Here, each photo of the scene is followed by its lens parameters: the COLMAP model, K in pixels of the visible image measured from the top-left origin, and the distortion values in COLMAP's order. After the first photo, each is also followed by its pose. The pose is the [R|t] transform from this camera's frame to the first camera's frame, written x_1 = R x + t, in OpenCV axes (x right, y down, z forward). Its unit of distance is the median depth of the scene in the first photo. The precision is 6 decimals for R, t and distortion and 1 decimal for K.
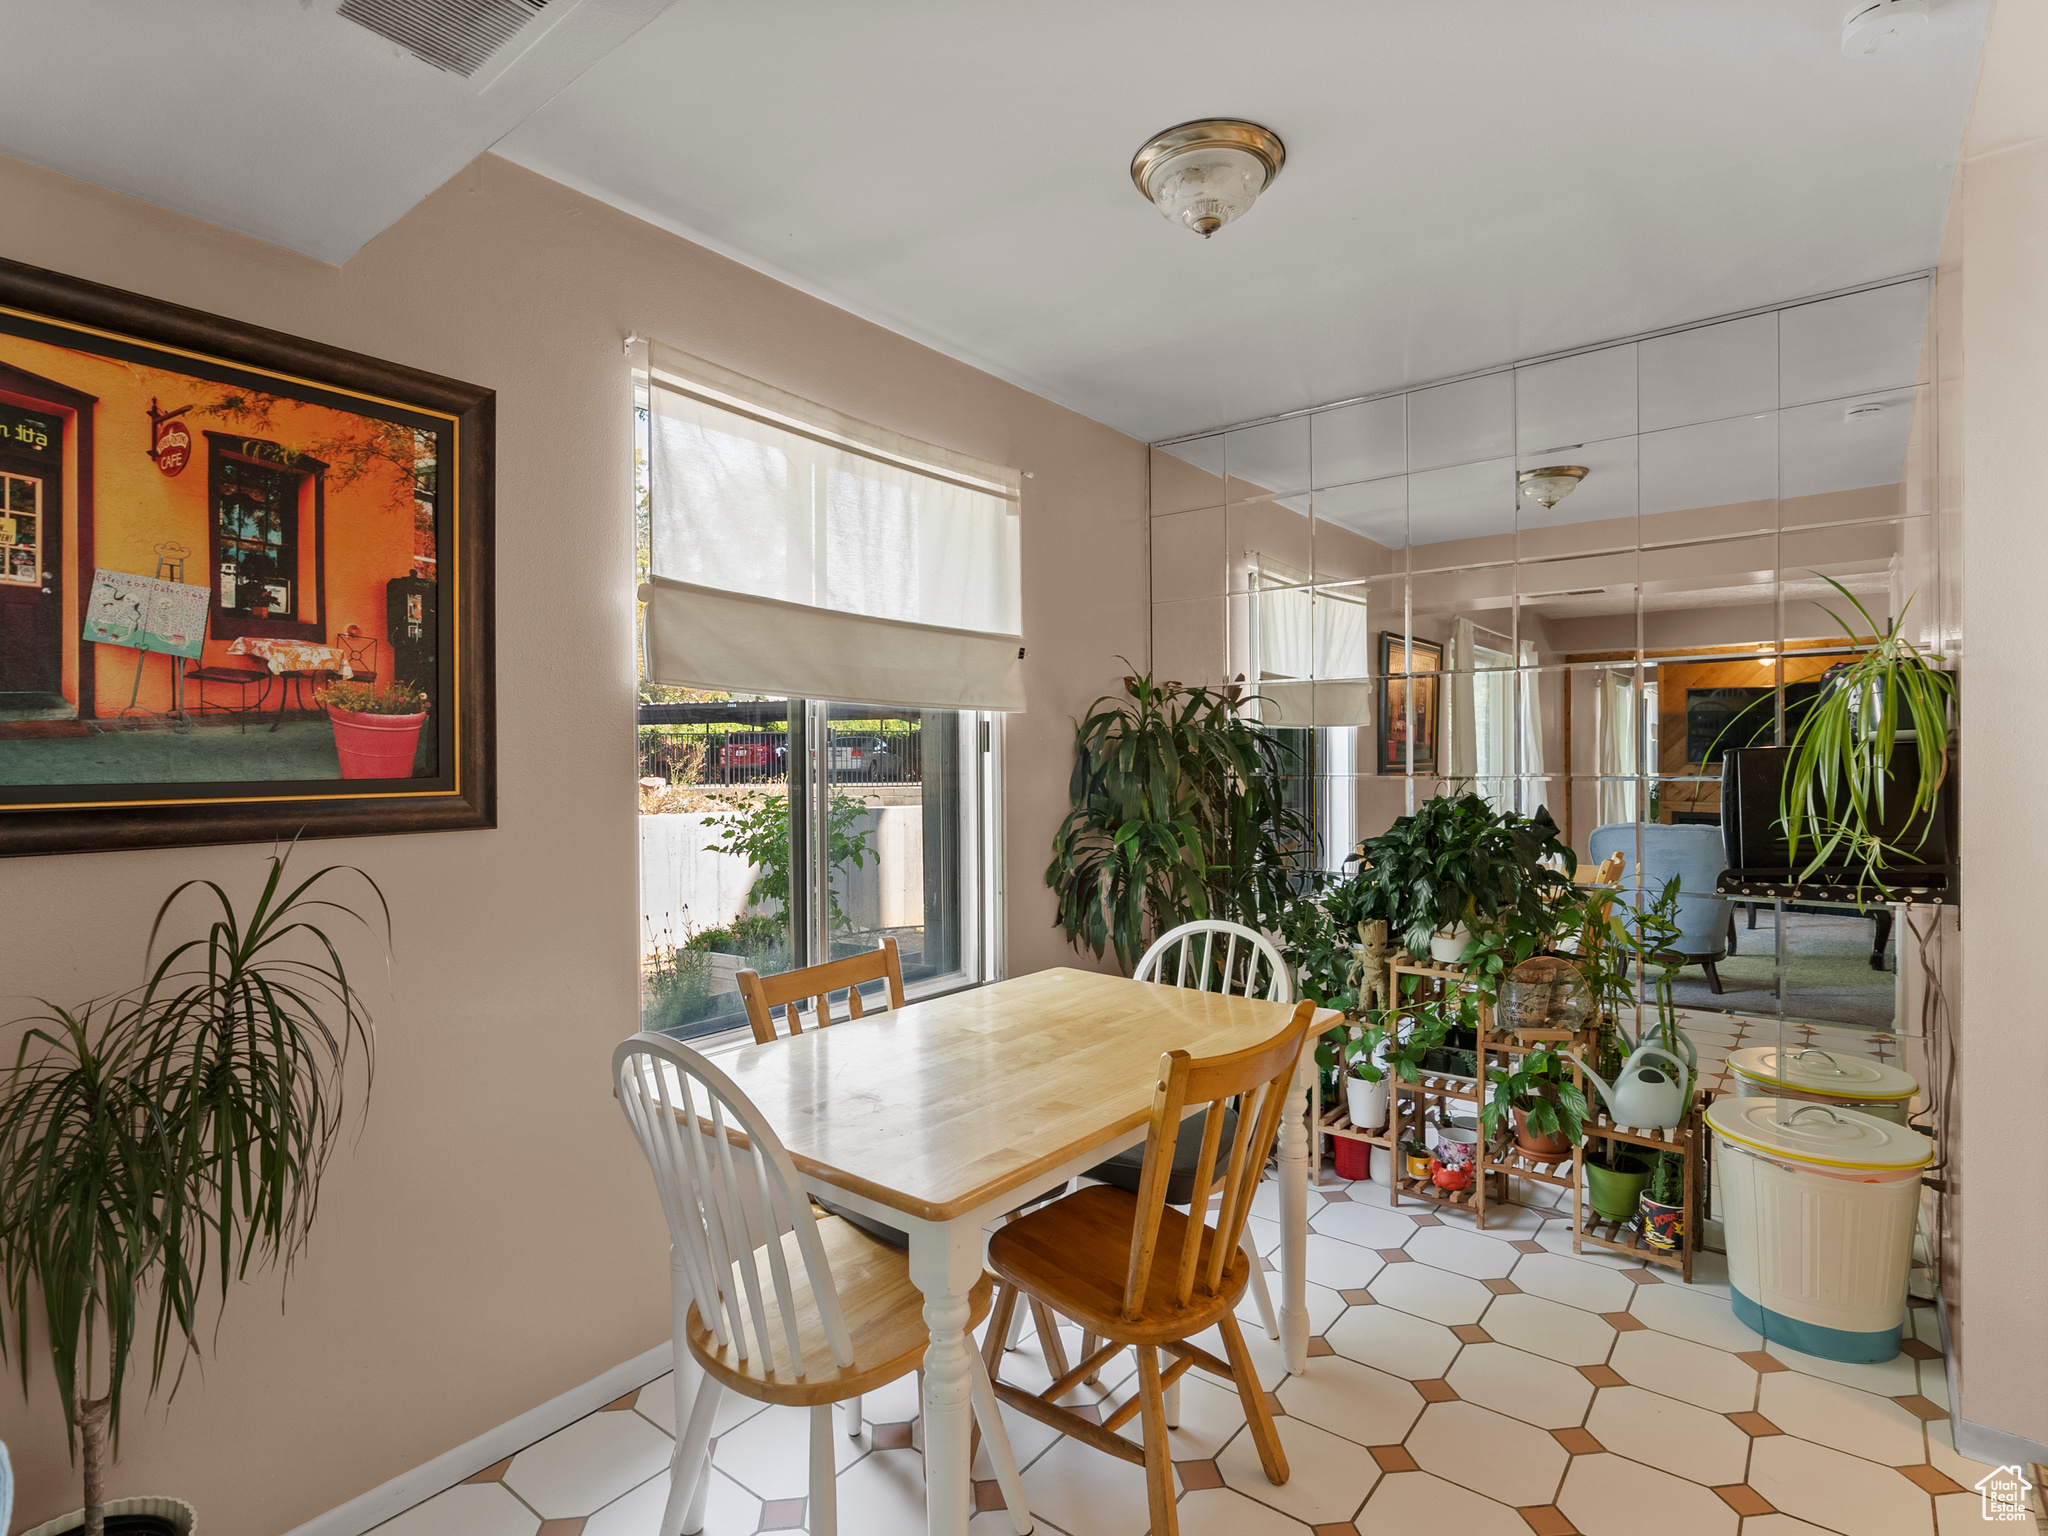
lens RADIAL K [[1040.9, 0, 1026.7], [0, 1040.9, 769.0], [0, 0, 1]] dist [0.000431, 0.001745]
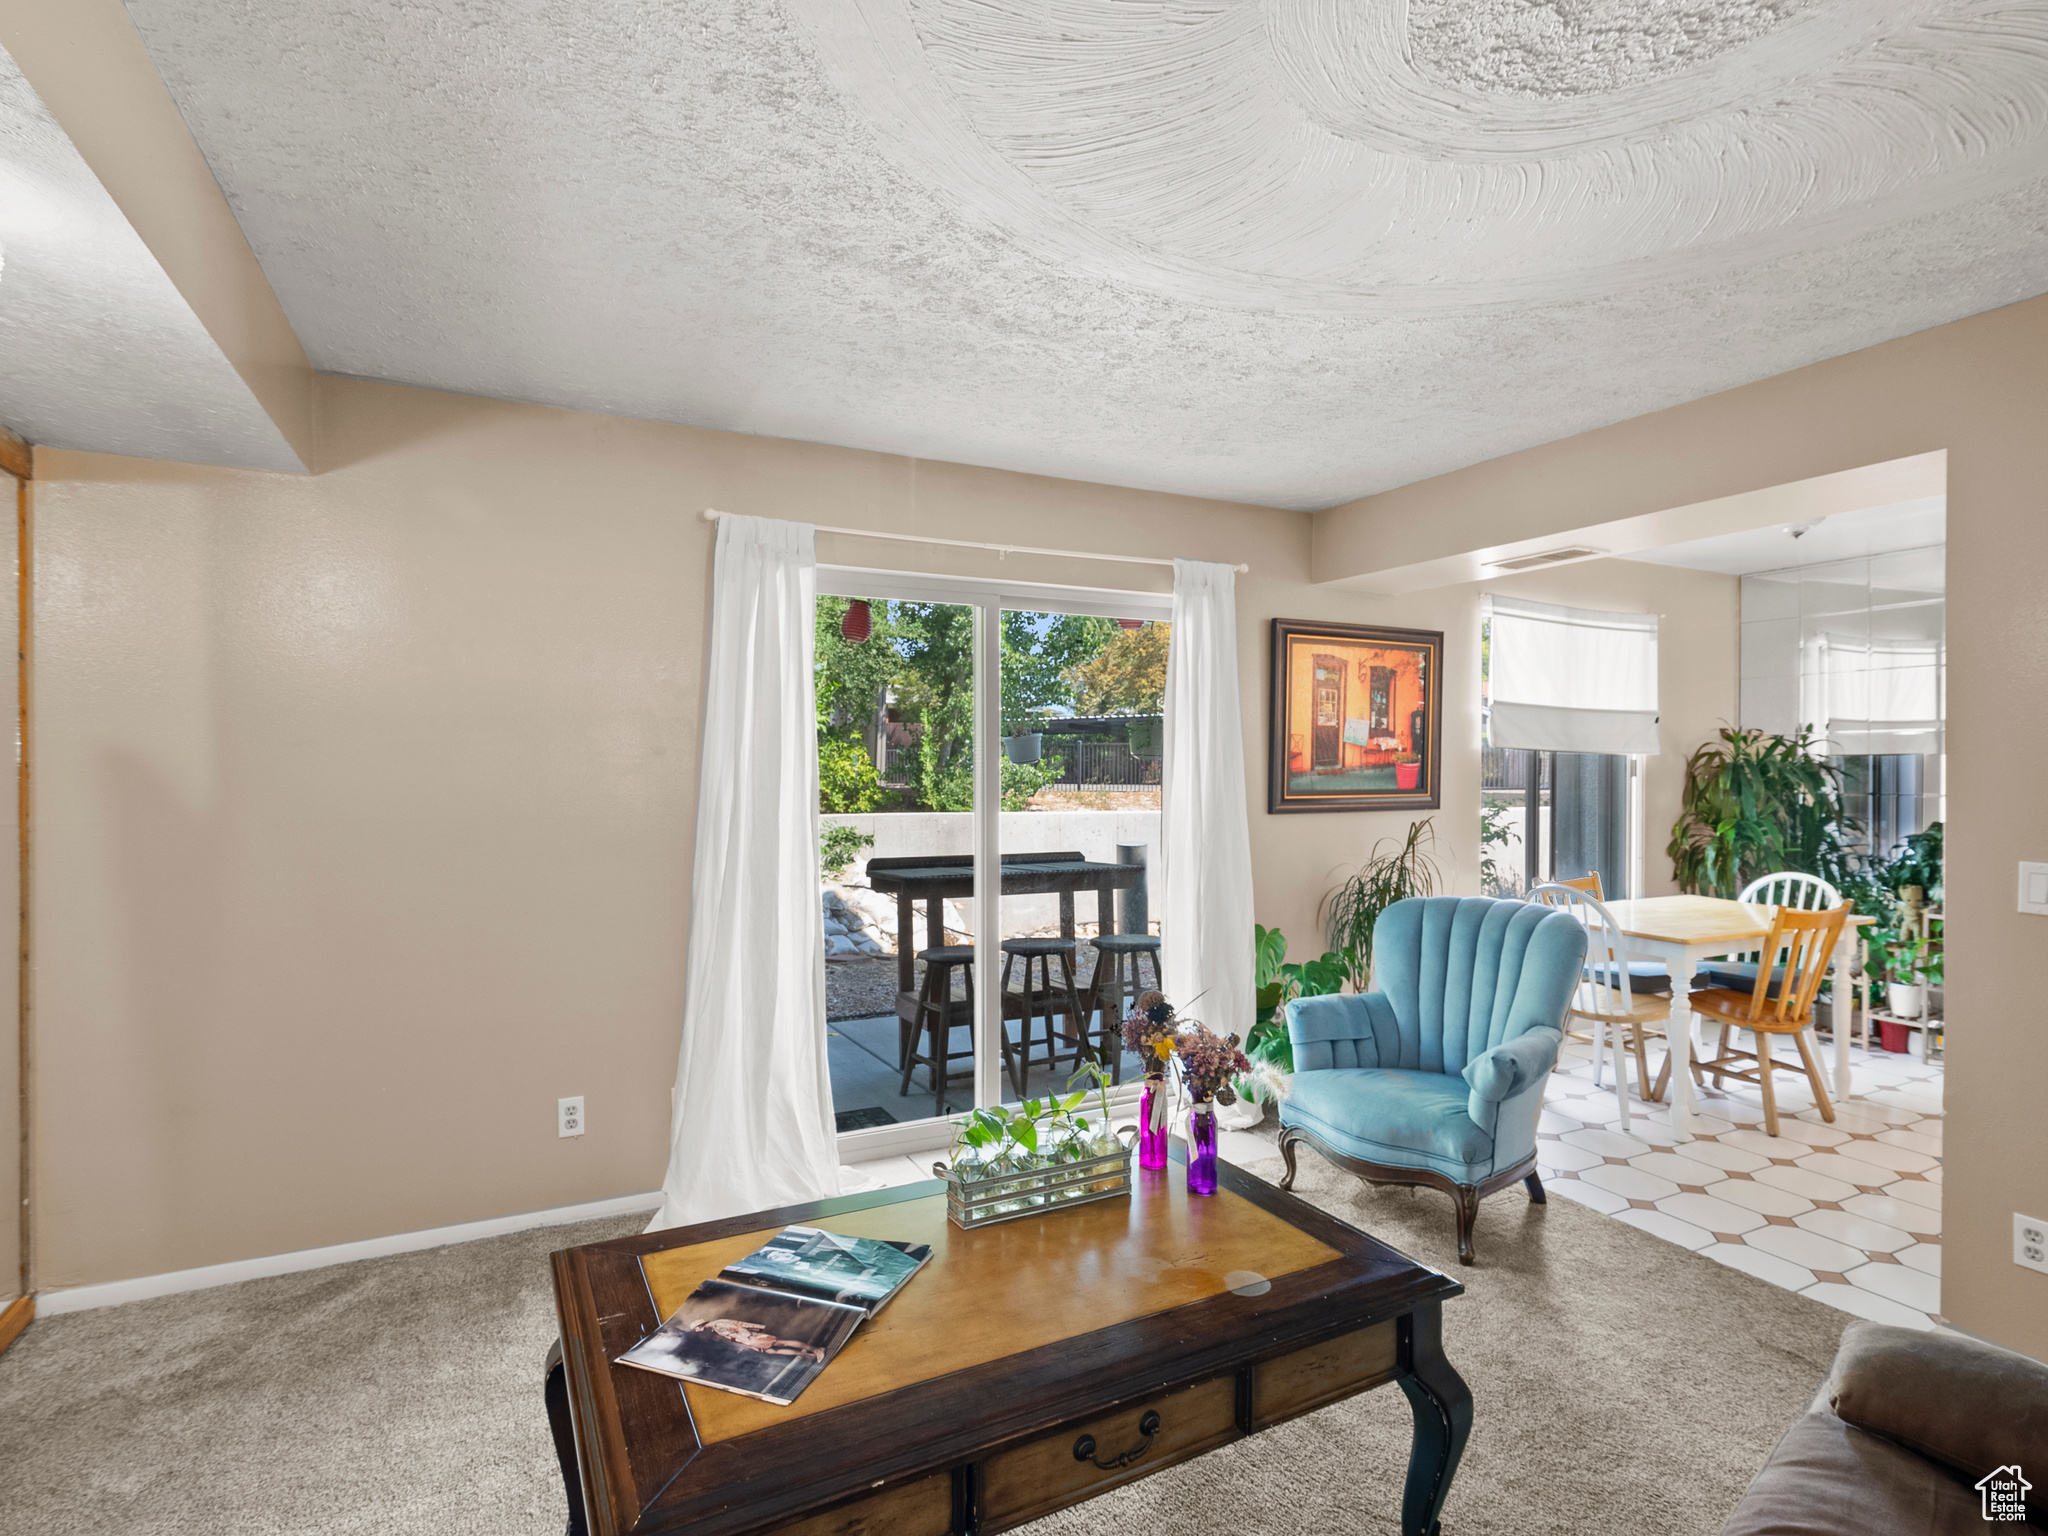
lens RADIAL K [[1040.9, 0, 1026.7], [0, 1040.9, 769.0], [0, 0, 1]] dist [0.000431, 0.001745]
pose [[0.905600, 0.013628, -0.423913, -0.350374], [-0.013875, 0.999901, 0.002504, -0.030316], [0.423905, 0.003614, 0.905700, -1.627485]]
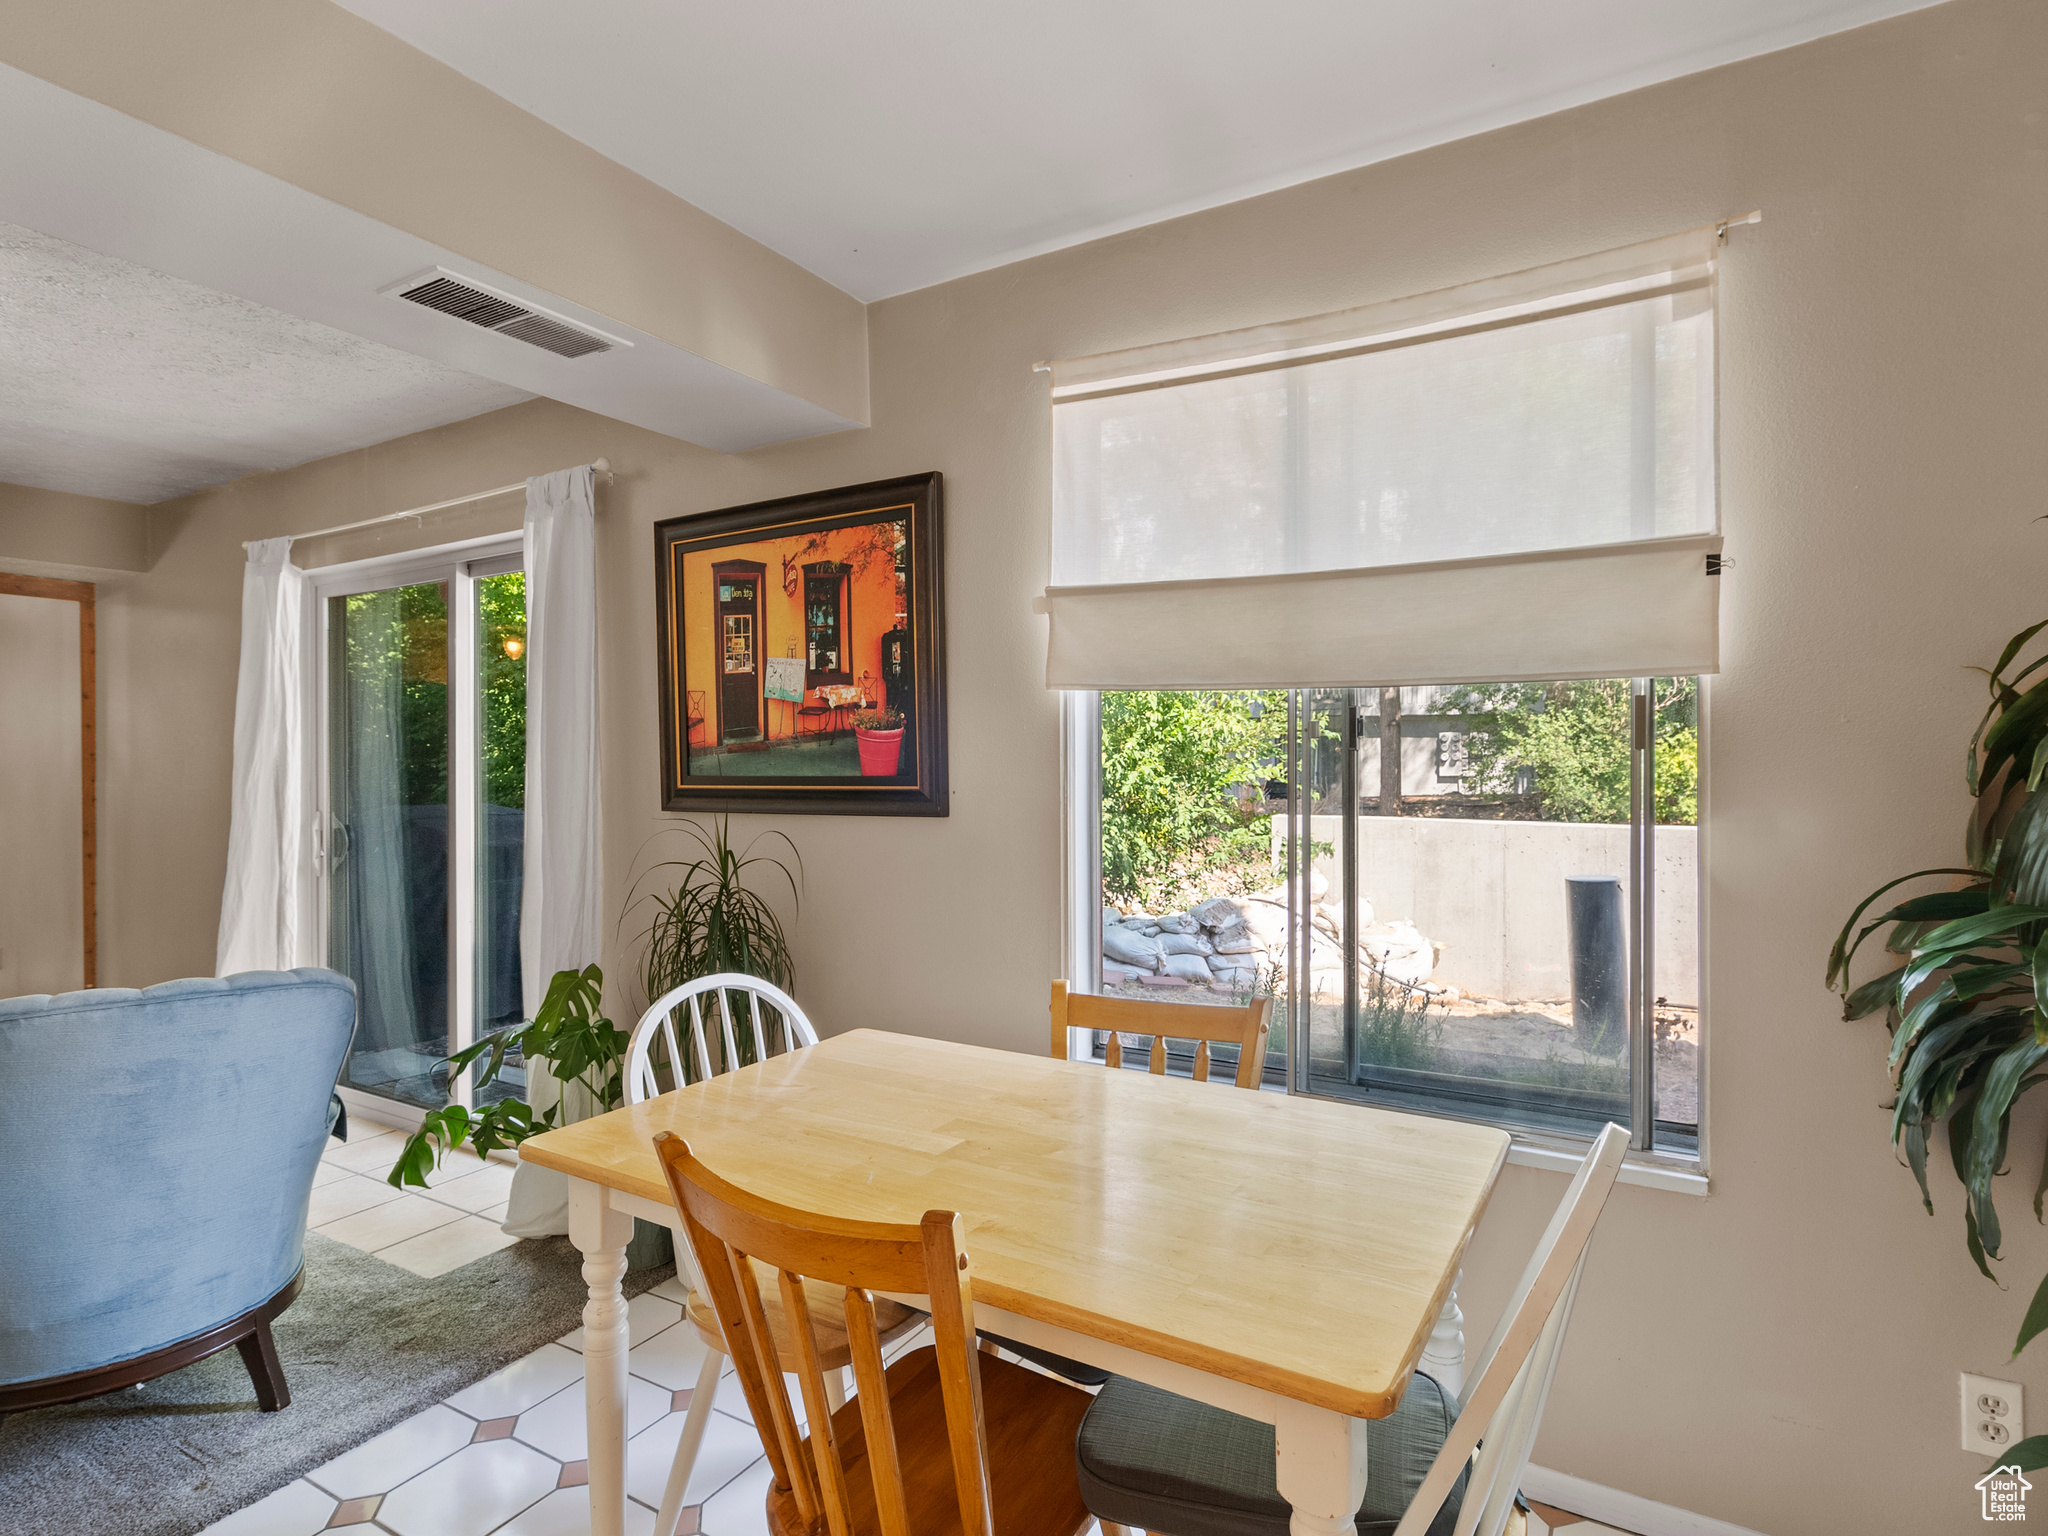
lens RADIAL K [[1045.4, 0, 1029.8], [0, 1045.4, 760.8], [0, 0, 1]] dist [-0.010117, 0.000274]
pose [[0.151955, 0.007086, -0.988362, 0.756251], [-0.001058, 0.999975, 0.007006, -0.019748], [0.988387, -0.000019, 0.151958, 0.907959]]
